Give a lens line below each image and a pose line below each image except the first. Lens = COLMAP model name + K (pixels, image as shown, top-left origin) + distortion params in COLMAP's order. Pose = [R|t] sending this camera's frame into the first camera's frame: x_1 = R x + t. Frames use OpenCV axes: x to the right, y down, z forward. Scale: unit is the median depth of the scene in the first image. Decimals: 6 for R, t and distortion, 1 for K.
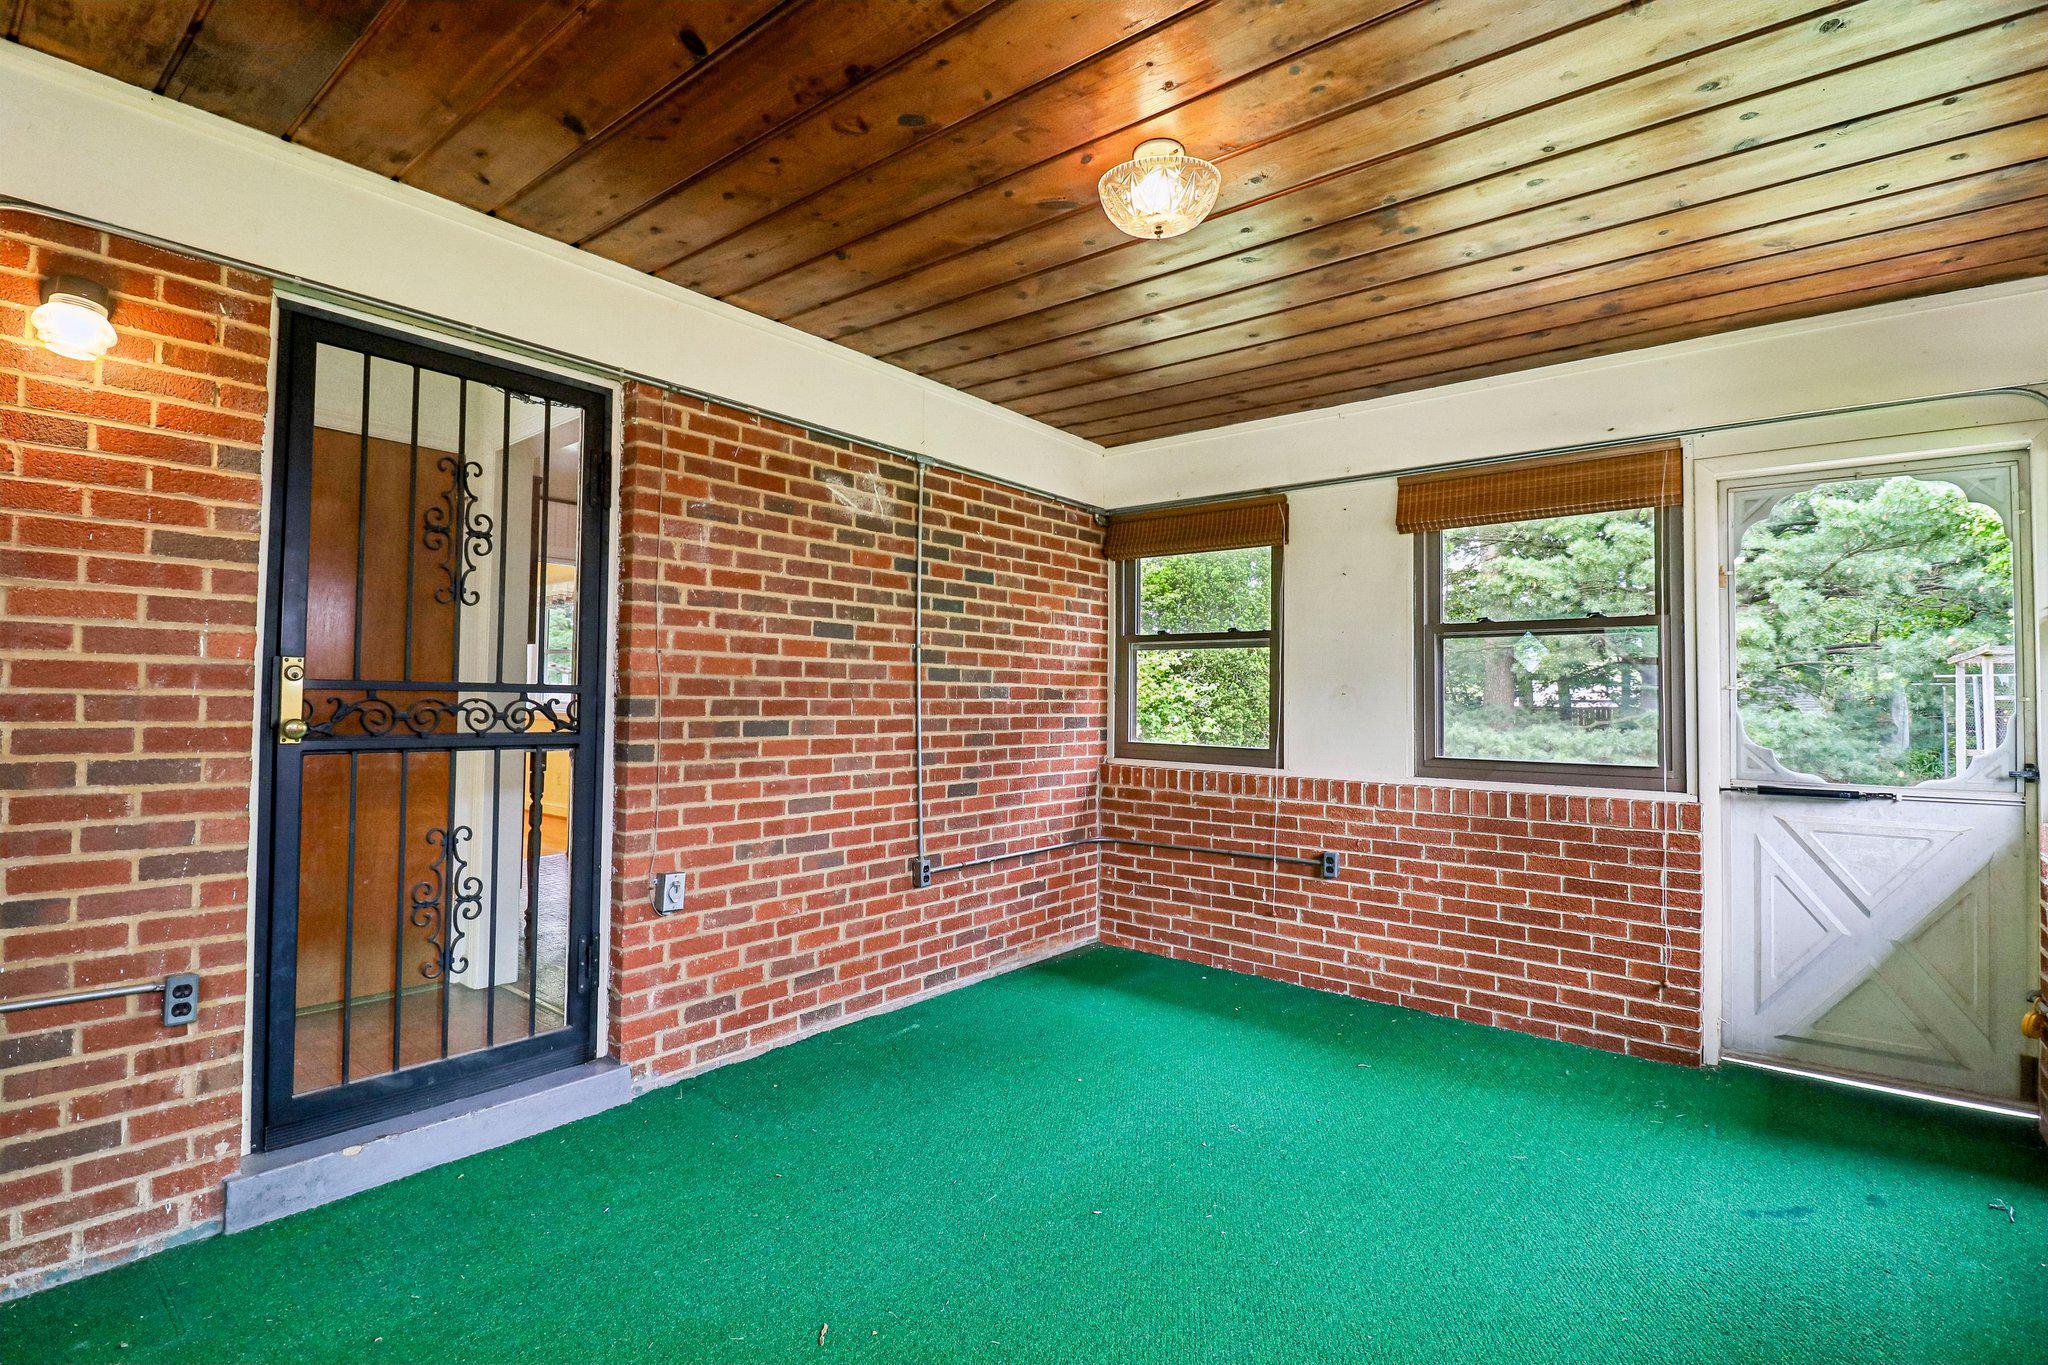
lens RADIAL K [[973.6, 0, 1029.9], [0, 973.6, 672.4], [0, 0, 1]] dist [0.002112, -0.000399]
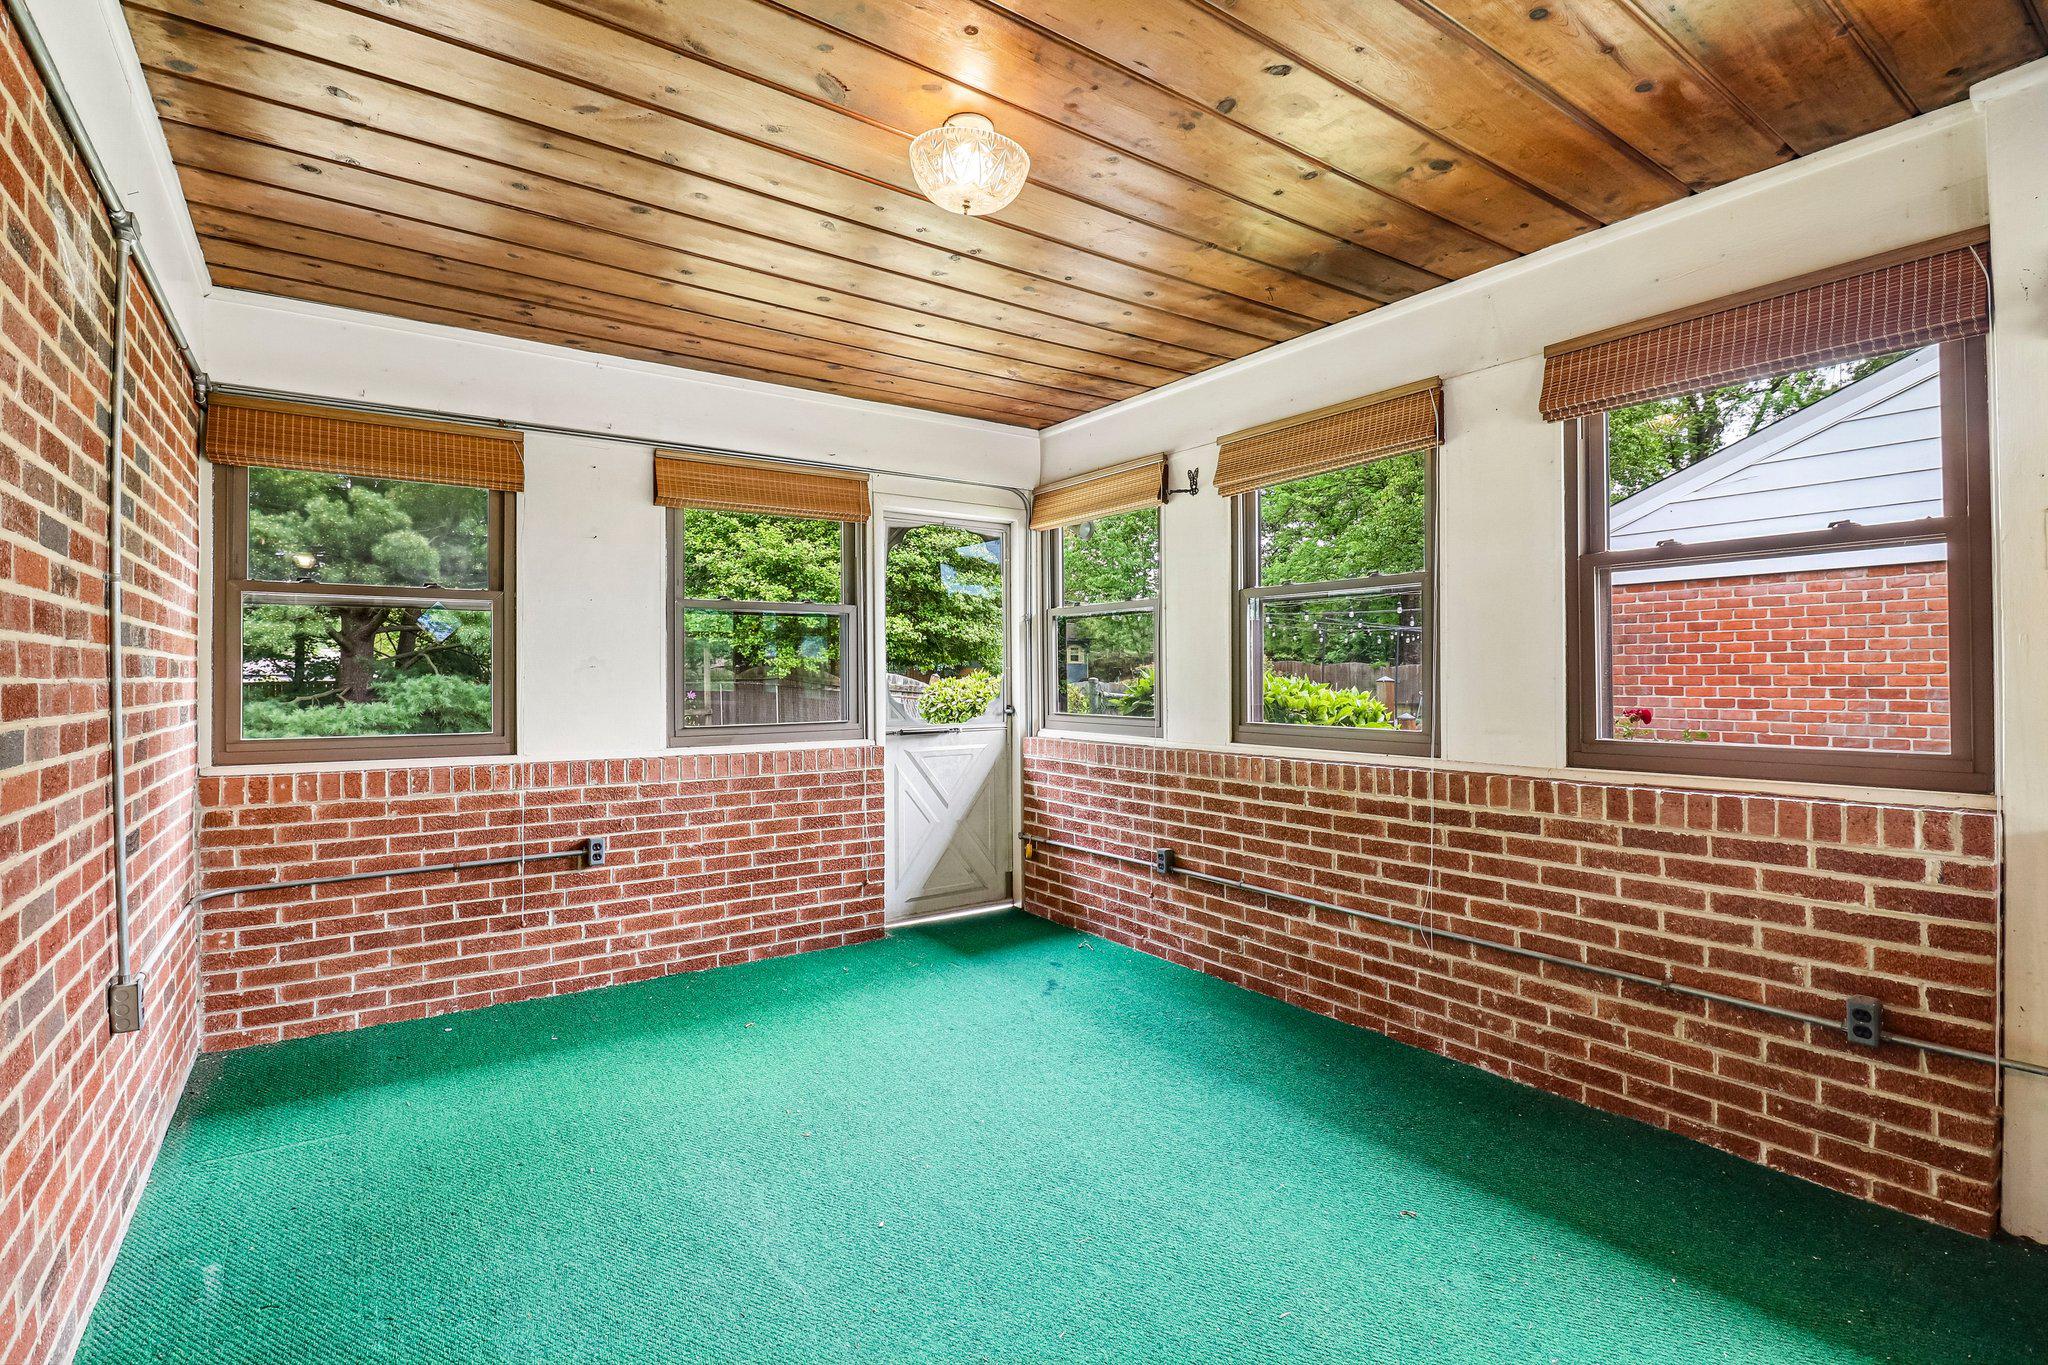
lens RADIAL K [[945.8, 0, 1019.8], [0, 945.8, 669.1], [0, 0, 1]] dist [-0.000476, -0.000394]
pose [[0.277886, -0.007580, 0.960584, -0.547312], [-0.019336, 0.999722, 0.013482, 0.005923], [-0.960419, -0.022320, 0.277662, 0.459207]]
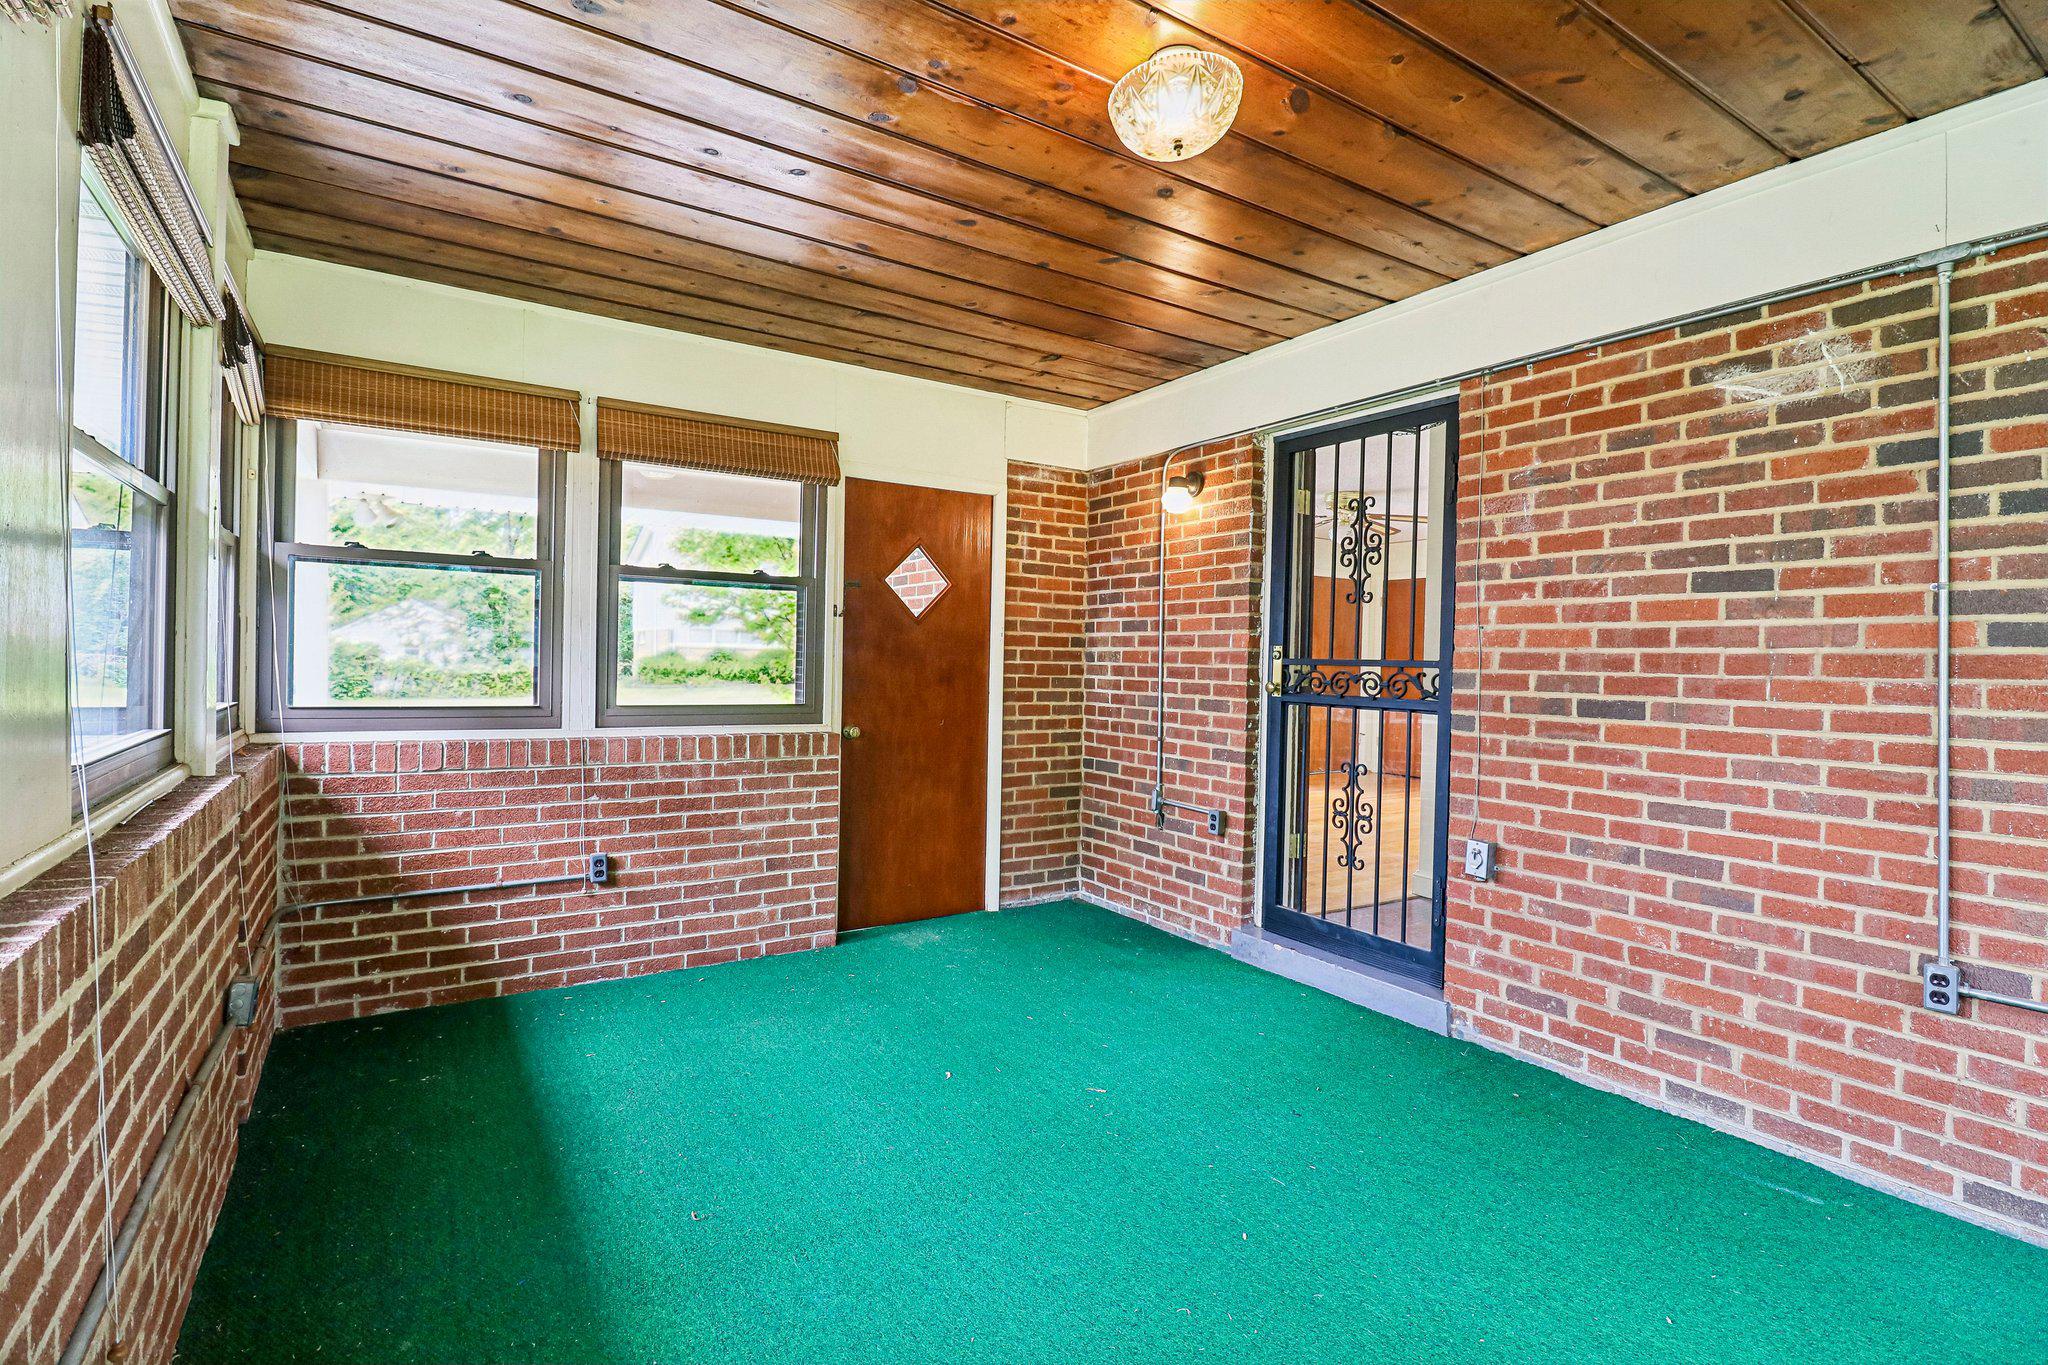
lens RADIAL K [[973.6, 0, 1029.9], [0, 973.6, 672.4], [0, 0, 1]] dist [0.002112, -0.000399]
pose [[-0.312280, -0.007937, -0.949957, 0.688813], [0.002610, 0.999954, -0.009213, 0.031582], [0.949987, -0.005356, -0.312245, 0.781434]]
